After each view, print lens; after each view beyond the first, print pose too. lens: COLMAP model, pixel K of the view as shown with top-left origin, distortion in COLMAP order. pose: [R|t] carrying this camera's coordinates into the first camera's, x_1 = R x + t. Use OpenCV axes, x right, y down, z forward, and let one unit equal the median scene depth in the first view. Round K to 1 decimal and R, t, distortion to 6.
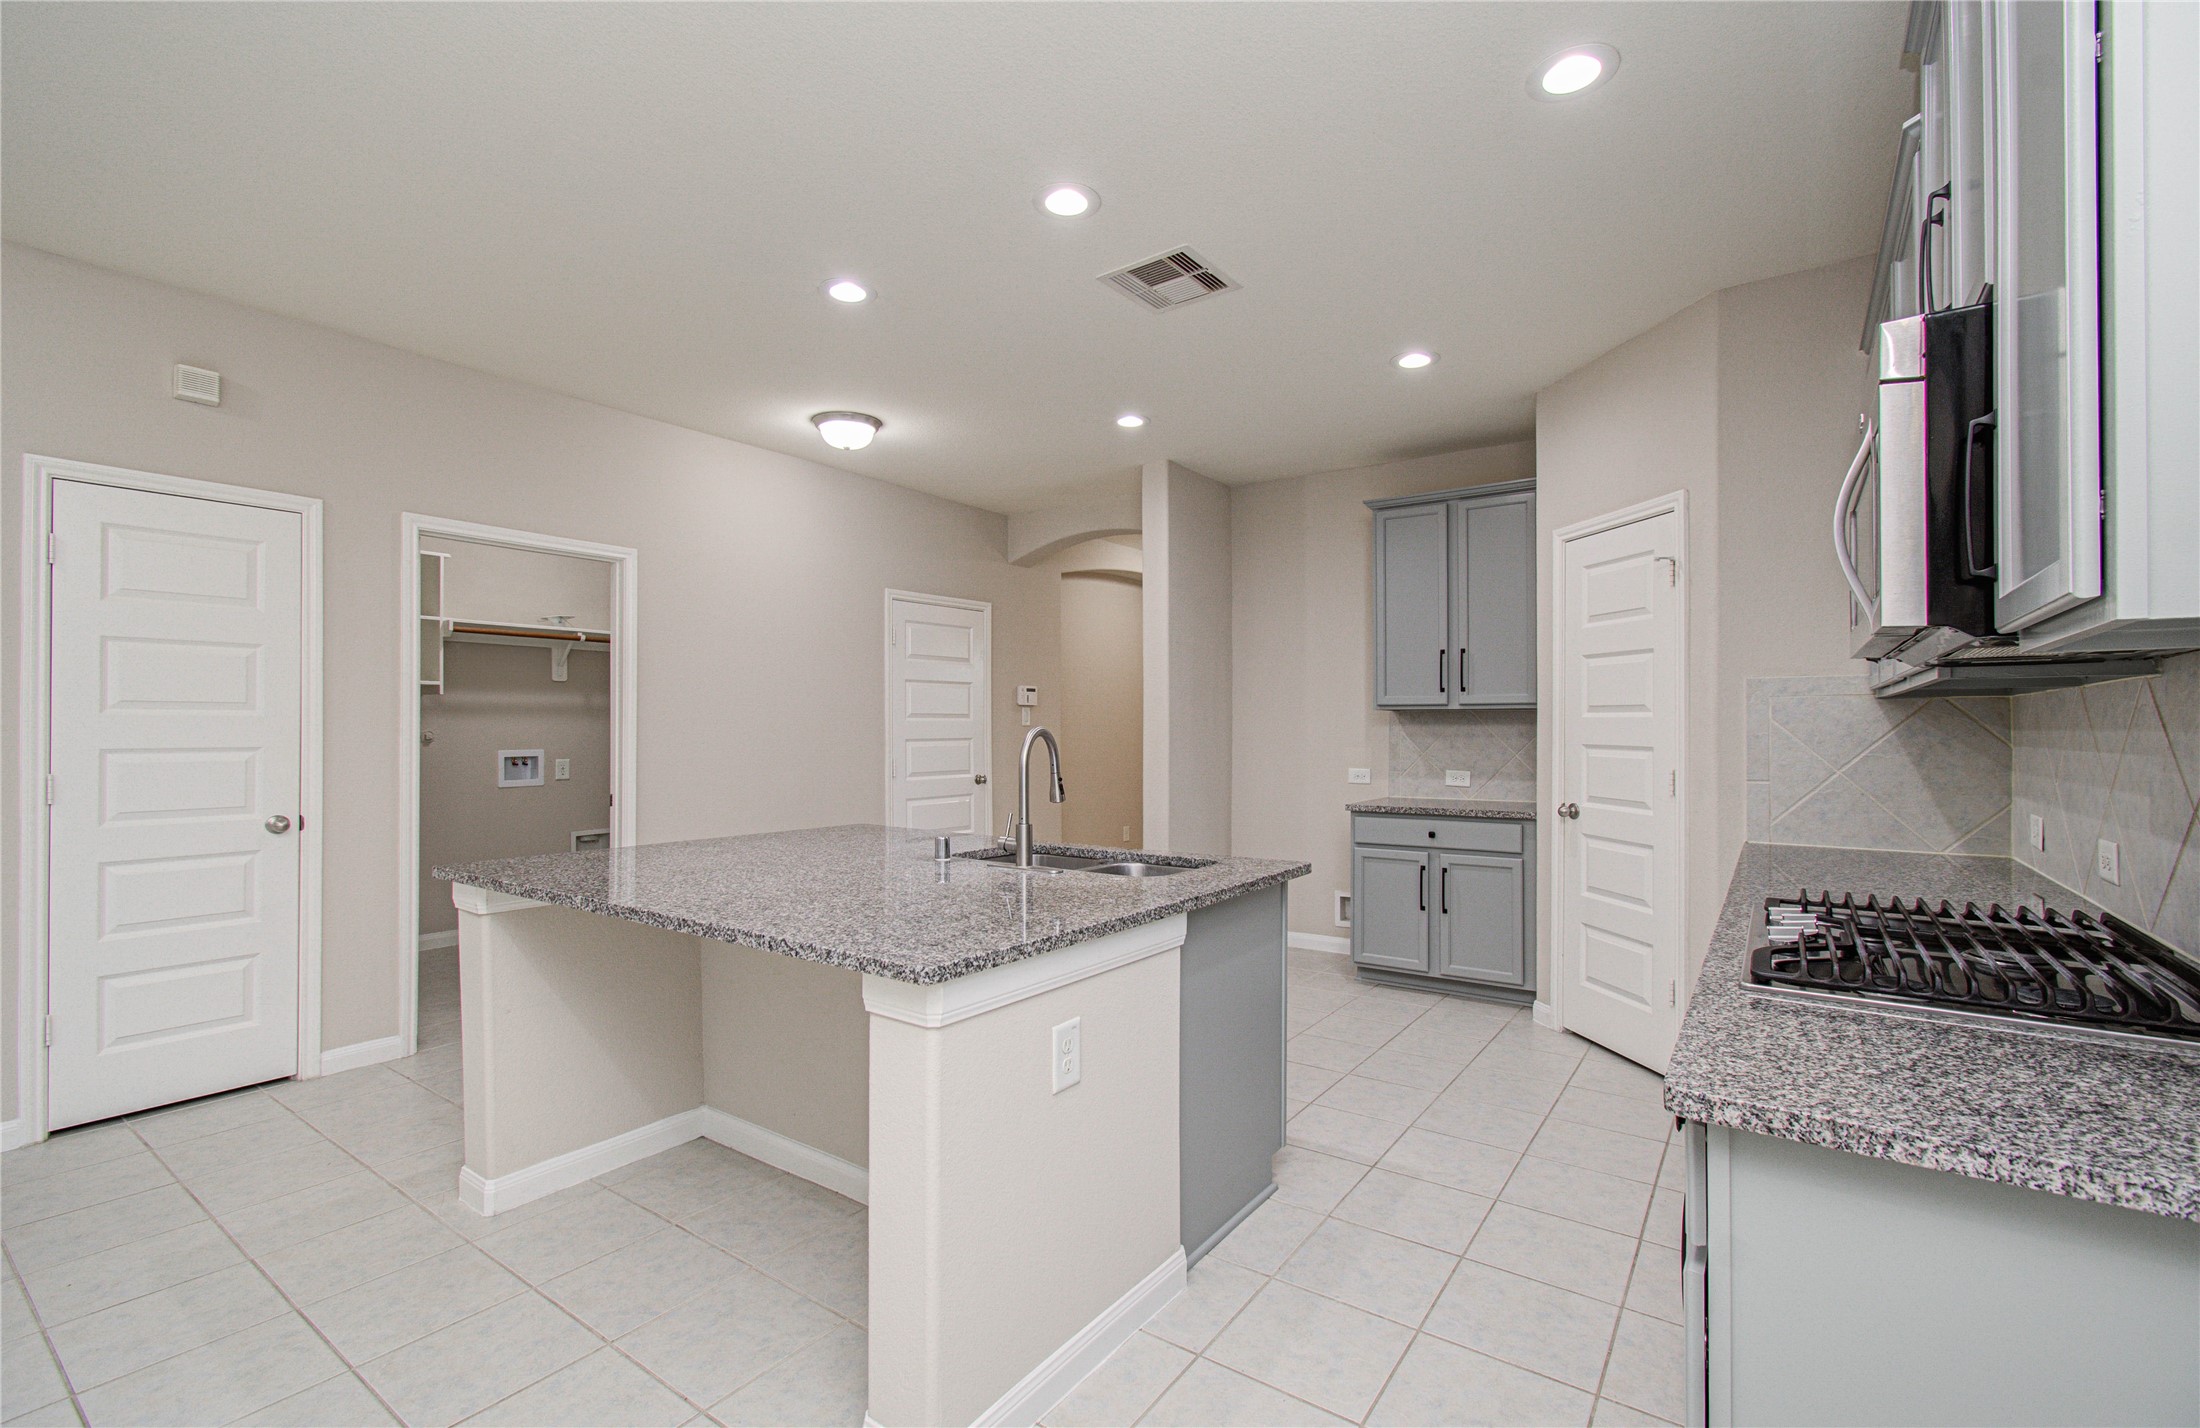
lens RADIAL K [[955.4, 0, 1097.0], [0, 955.4, 720.5], [0, 0, 1]] dist [-0.007052, 0.006033]
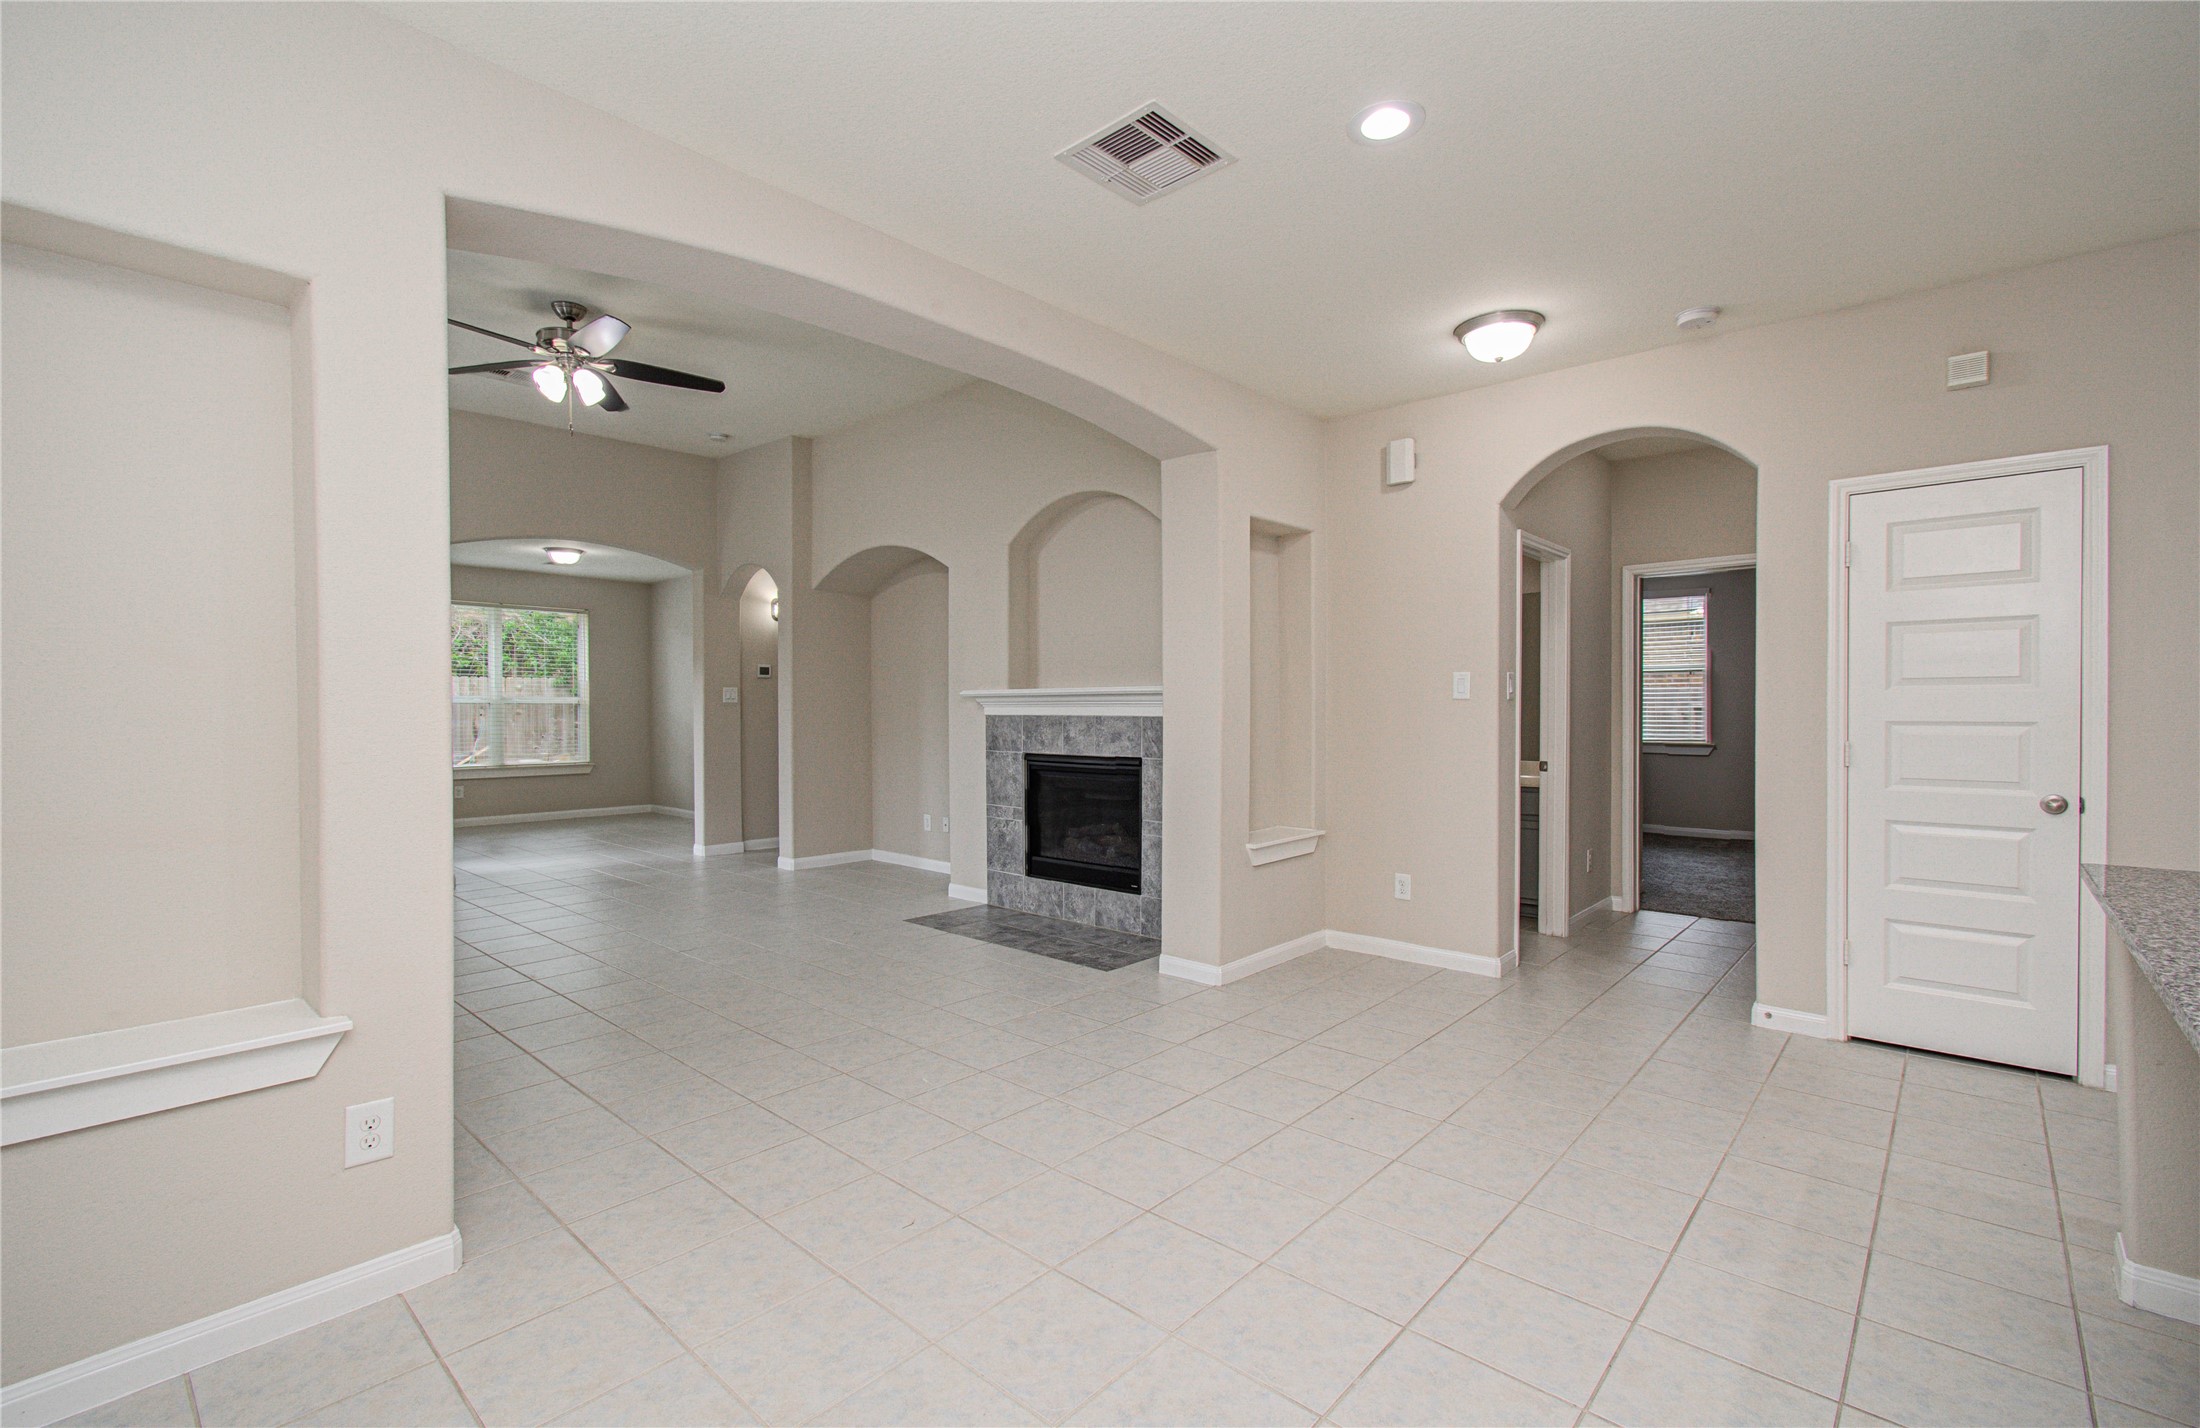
lens RADIAL K [[955.4, 0, 1085.0], [0, 955.4, 720.0], [0, 0, 1]] dist [-0.007052, 0.006033]
pose [[-0.114026, 0.011990, -0.993405, 0.152990], [0.011552, 0.999876, 0.010742, 0.003608], [0.993411, -0.010251, -0.114150, 0.128988]]
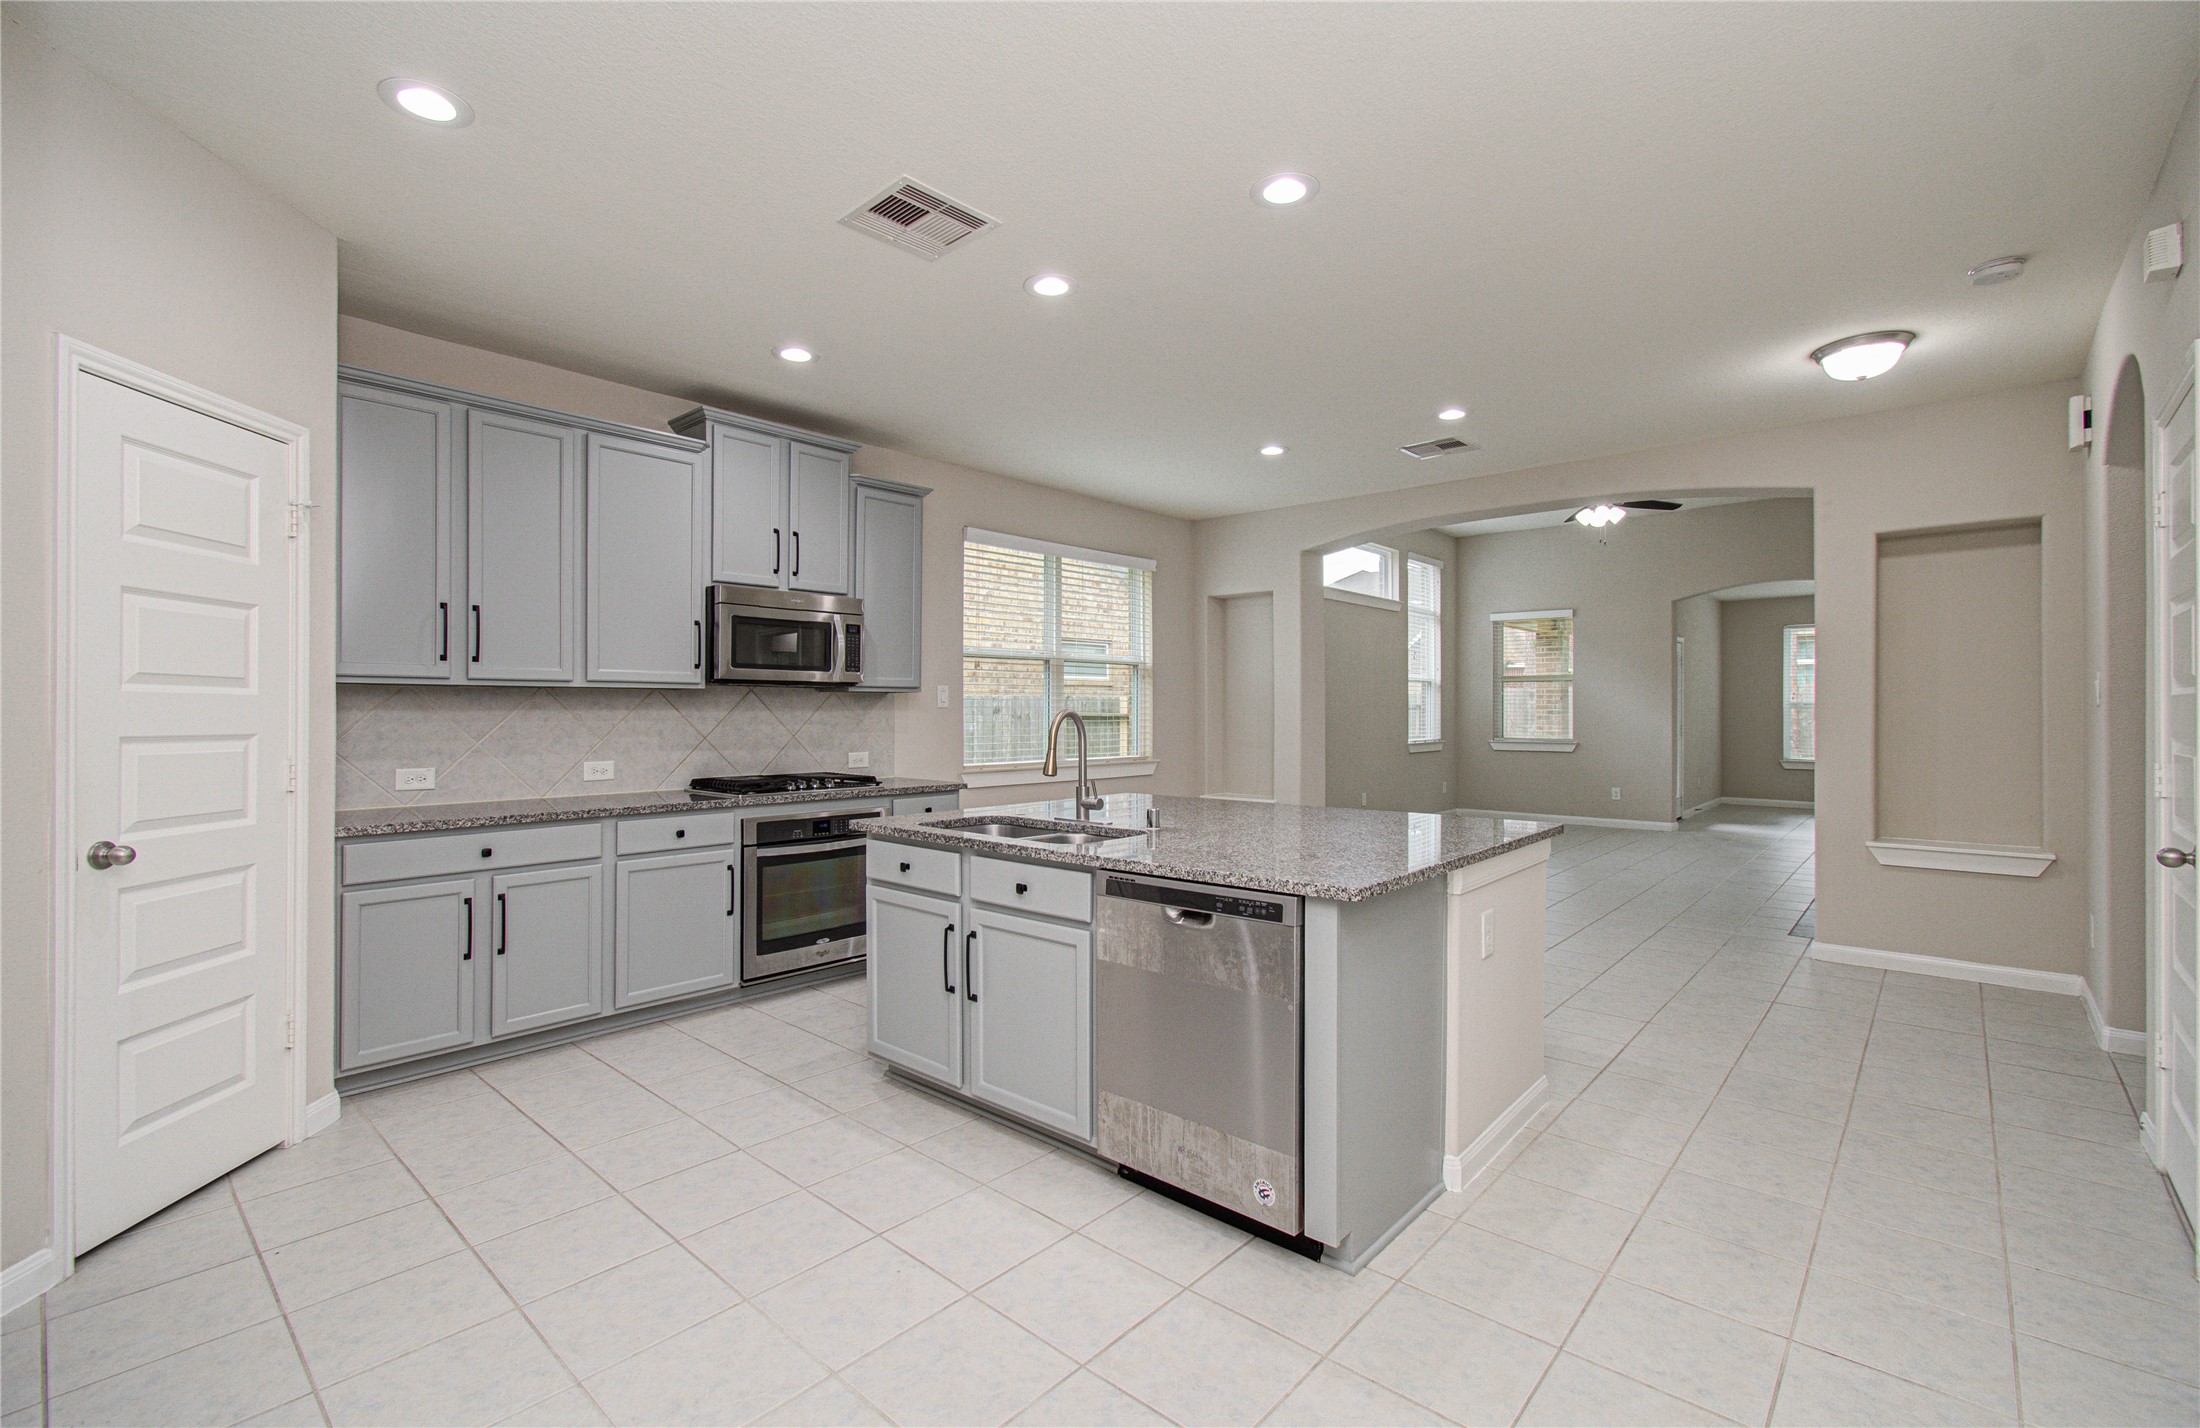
lens RADIAL K [[955.4, 0, 1085.7], [0, 955.4, 700.9], [0, 0, 1]] dist [-0.007052, 0.006033]
pose [[-0.992688, -0.001680, 0.120697, -0.140510], [-0.003891, 0.999829, -0.018086, 0.010498], [-0.120646, -0.018423, -0.992525, 1.421967]]
